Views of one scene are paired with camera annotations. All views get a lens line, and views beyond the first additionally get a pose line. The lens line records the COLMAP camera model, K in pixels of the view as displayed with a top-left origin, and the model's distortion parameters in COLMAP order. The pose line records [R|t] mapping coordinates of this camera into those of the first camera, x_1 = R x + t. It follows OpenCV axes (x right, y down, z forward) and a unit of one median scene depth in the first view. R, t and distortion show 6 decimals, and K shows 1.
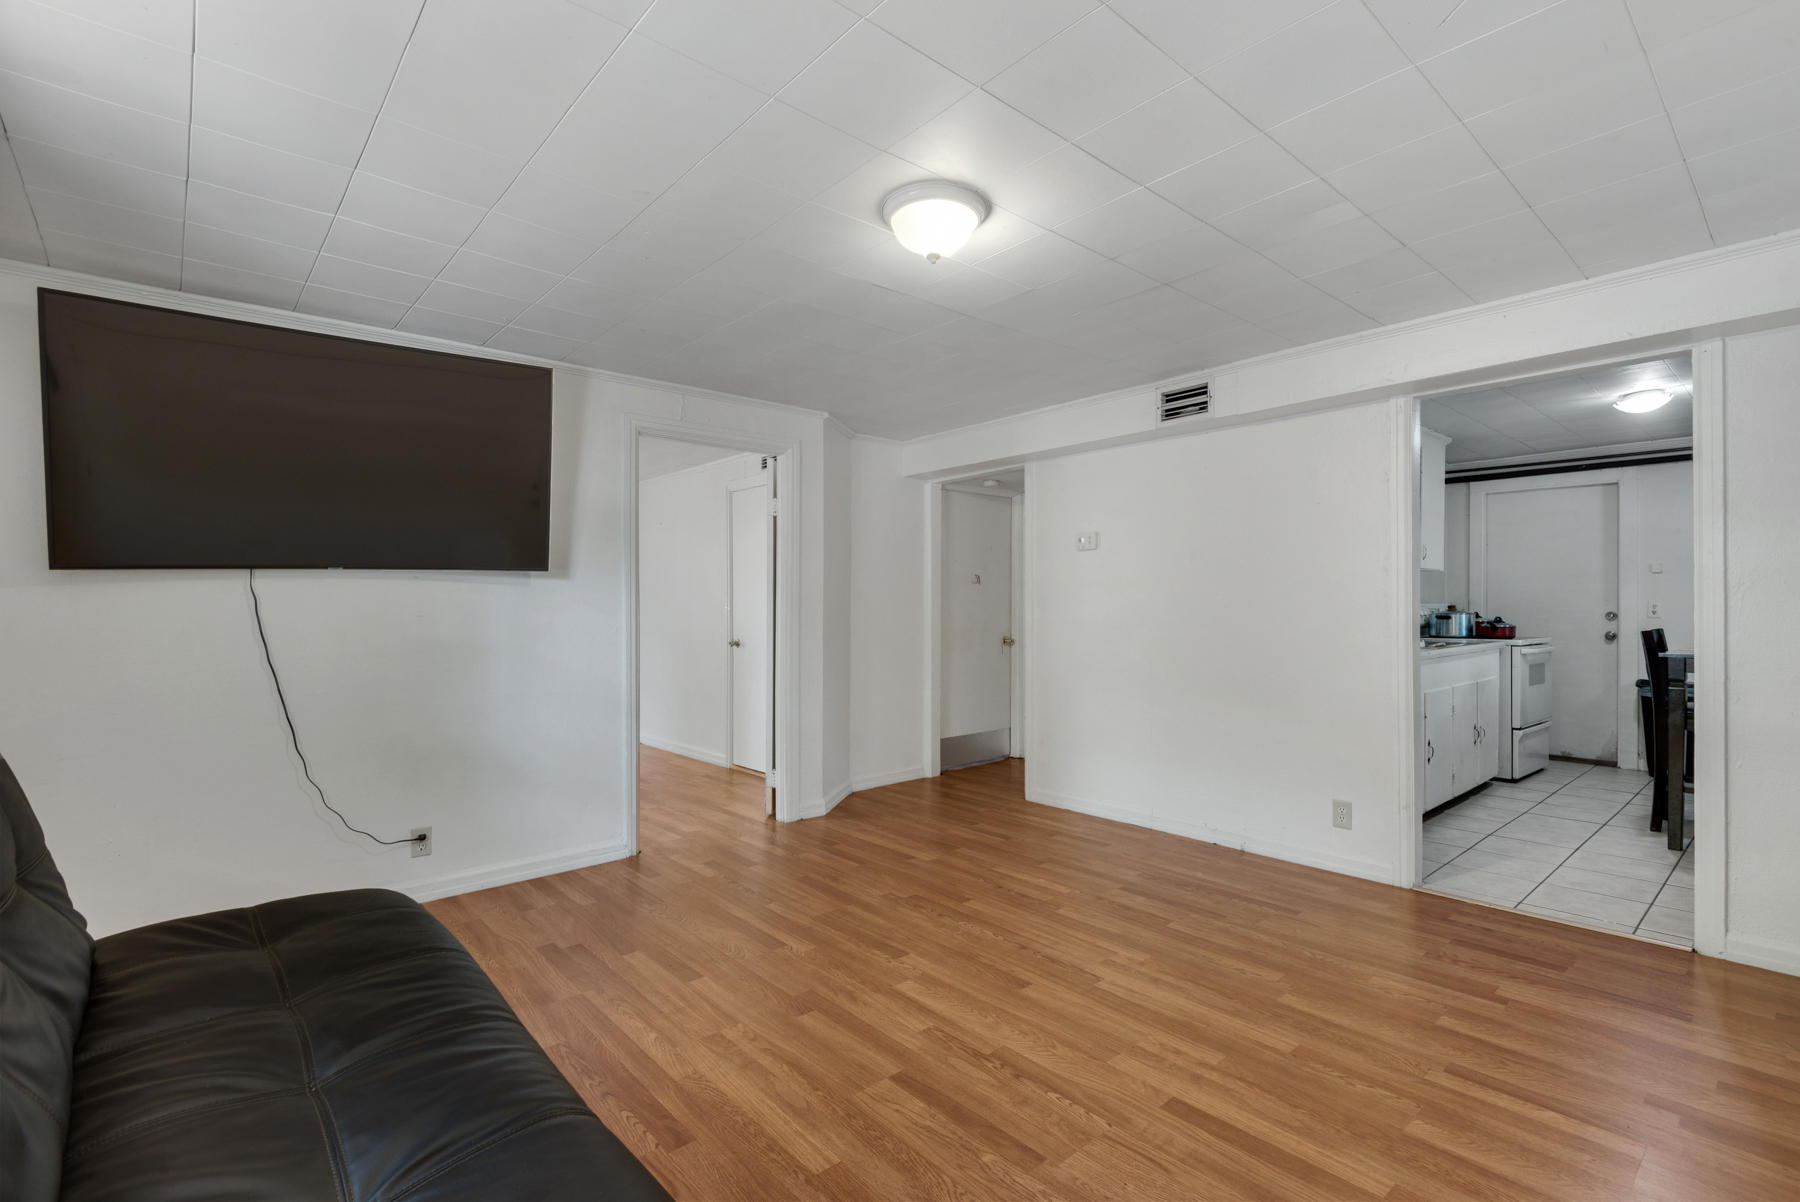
lens RADIAL K [[820.1, 0, 895.8], [0, 820.1, 609.7], [0, 0, 1]] dist [0.047573, -0.036133]
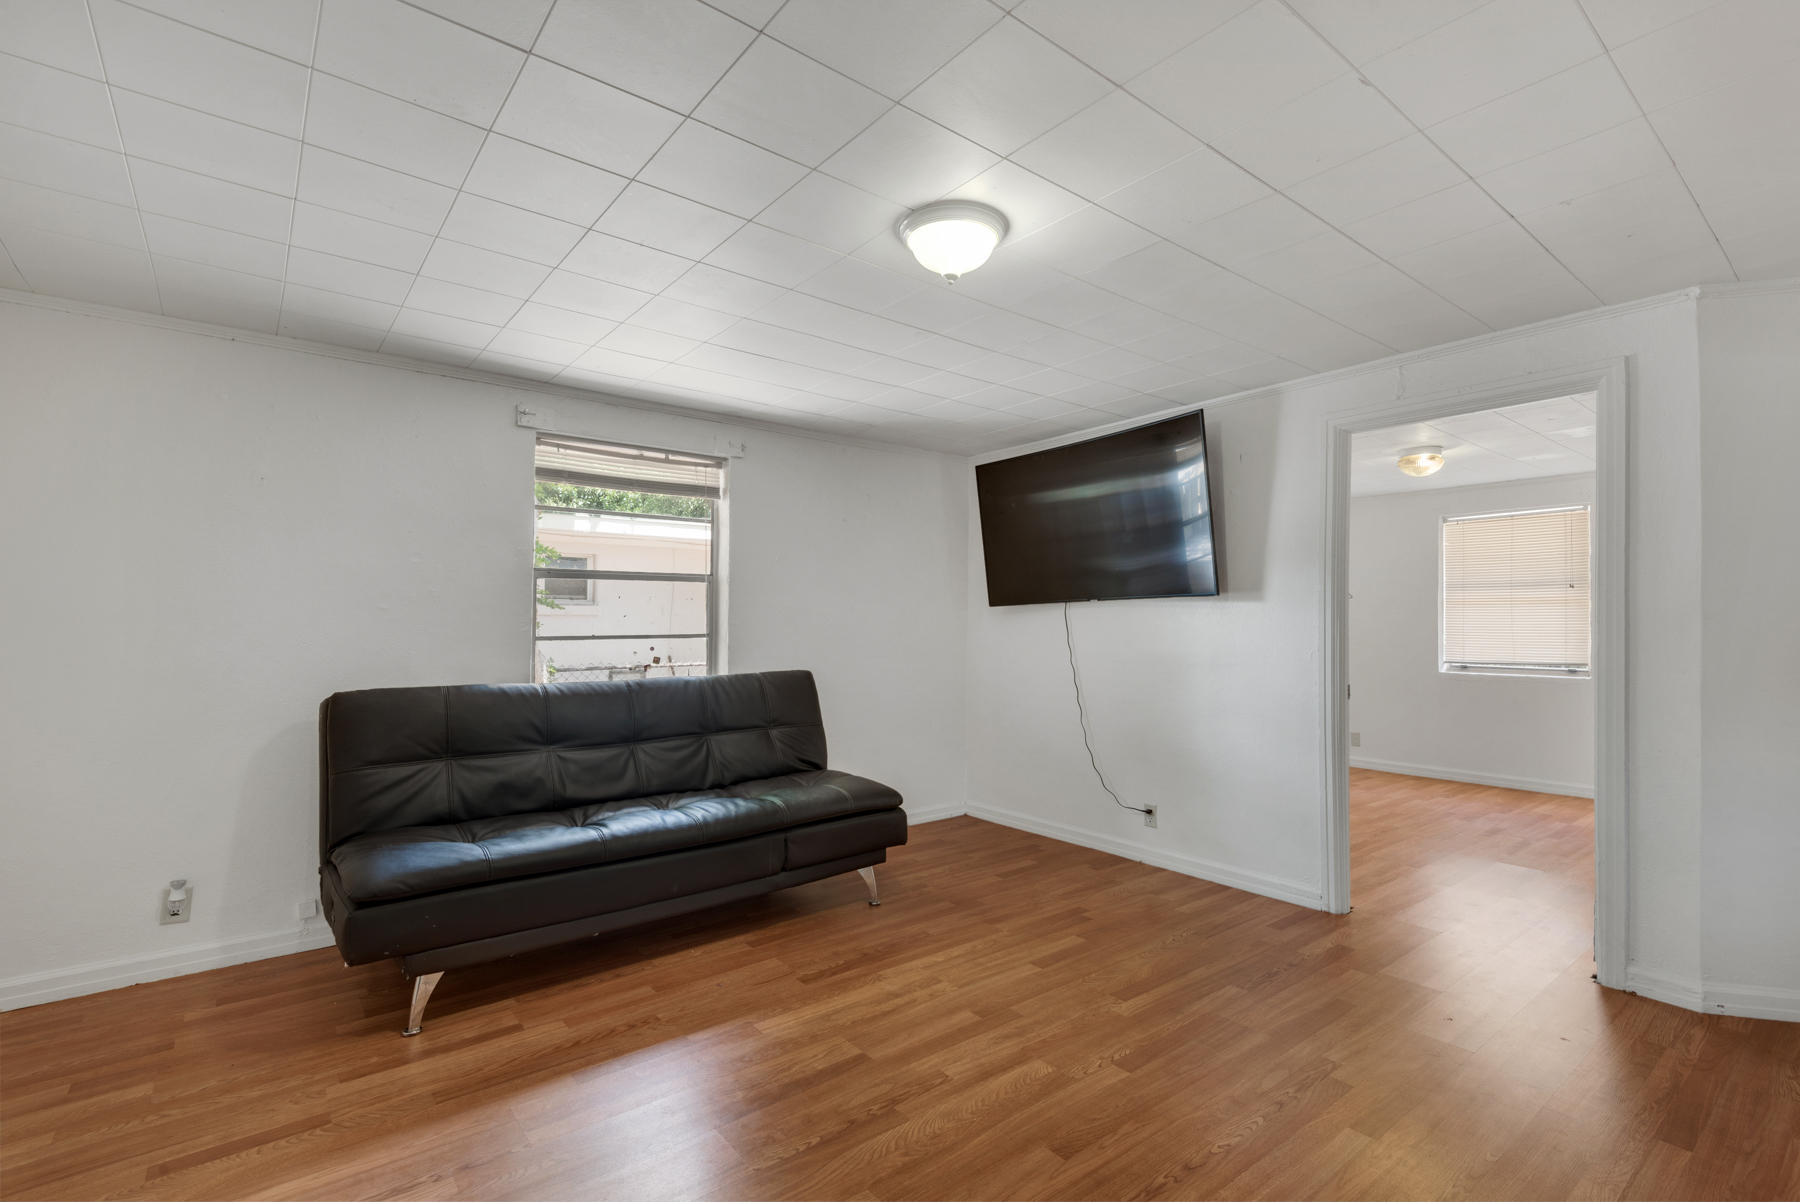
lens RADIAL K [[820.1, 0, 895.8], [0, 820.1, 609.7], [0, 0, 1]] dist [0.047573, -0.036133]
pose [[-0.045435, -0.009767, -0.998920, 0.647784], [-0.008192, 0.999922, -0.009404, -0.013603], [0.998934, 0.007756, -0.045512, 0.634982]]
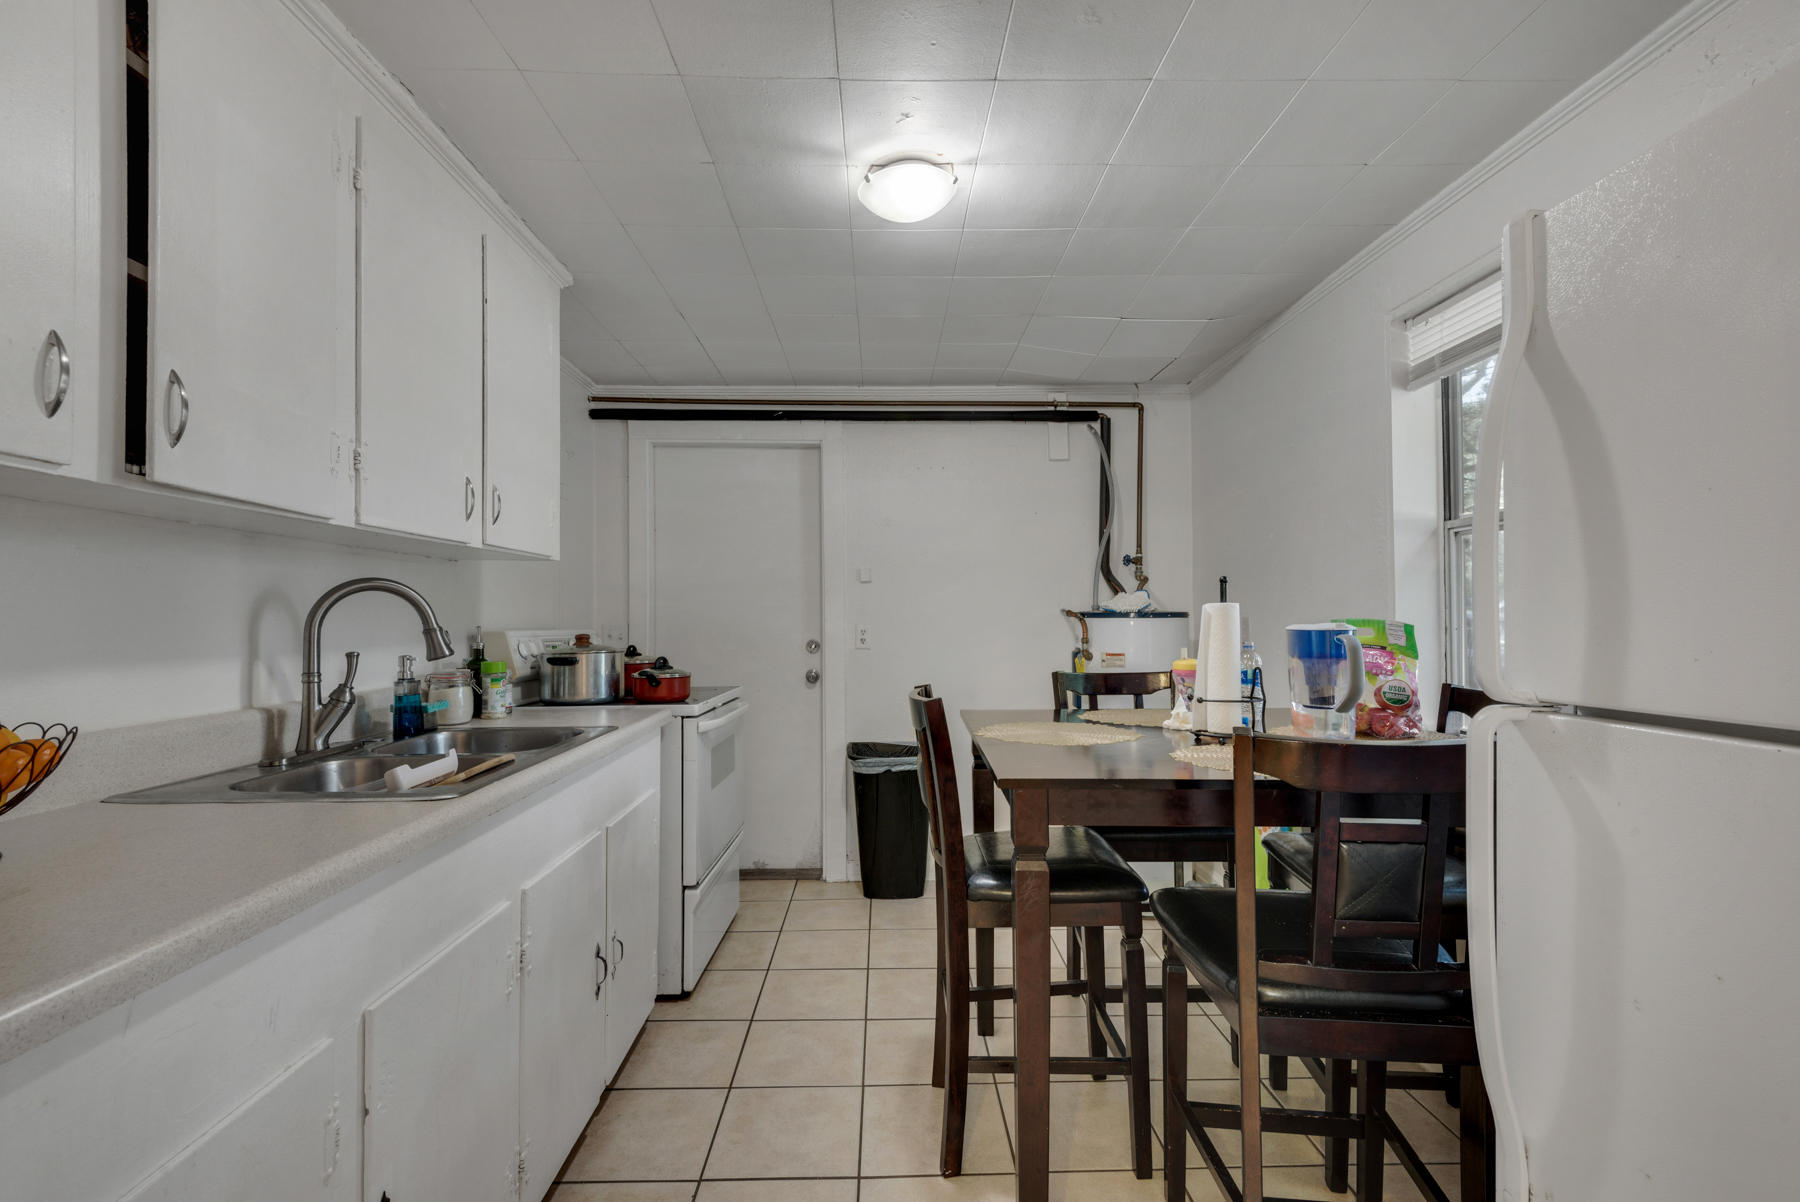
lens RADIAL K [[801.1, 0, 900.0], [0, 801.1, 601.0], [0, 0, 1]] dist [0.021298, -0.000040]
pose [[0.636366, 0.016170, 0.771217, 0.671418], [0.007069, 0.999616, -0.026791, -0.017722], [-0.771355, 0.022501, 0.636008, 0.882826]]
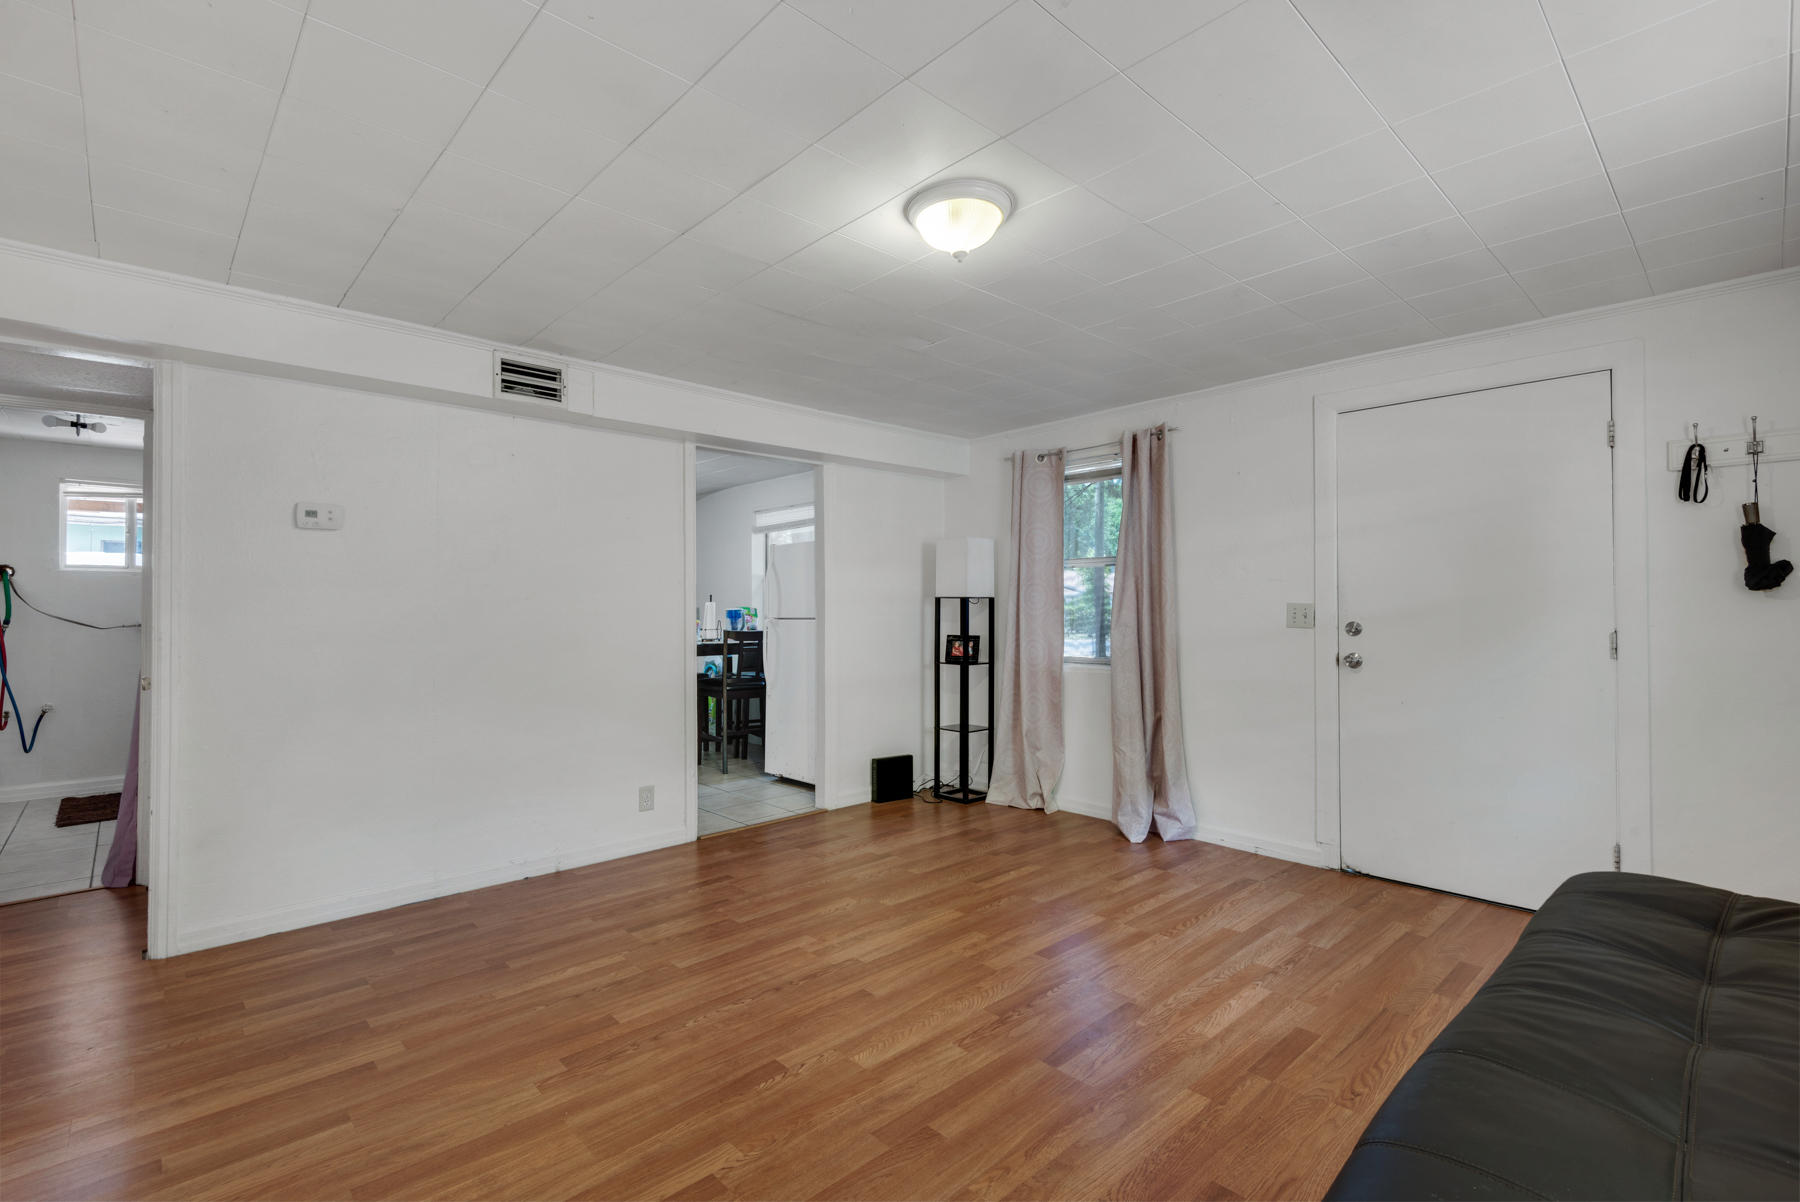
lens RADIAL K [[820.1, 0, 895.8], [0, 820.1, 609.7], [0, 0, 1]] dist [0.047573, -0.036133]
pose [[-0.040436, 0.005593, 0.999166, -0.600074], [0.009032, 0.999946, -0.005232, 0.000683], [-0.999141, 0.008813, -0.040484, 0.718257]]
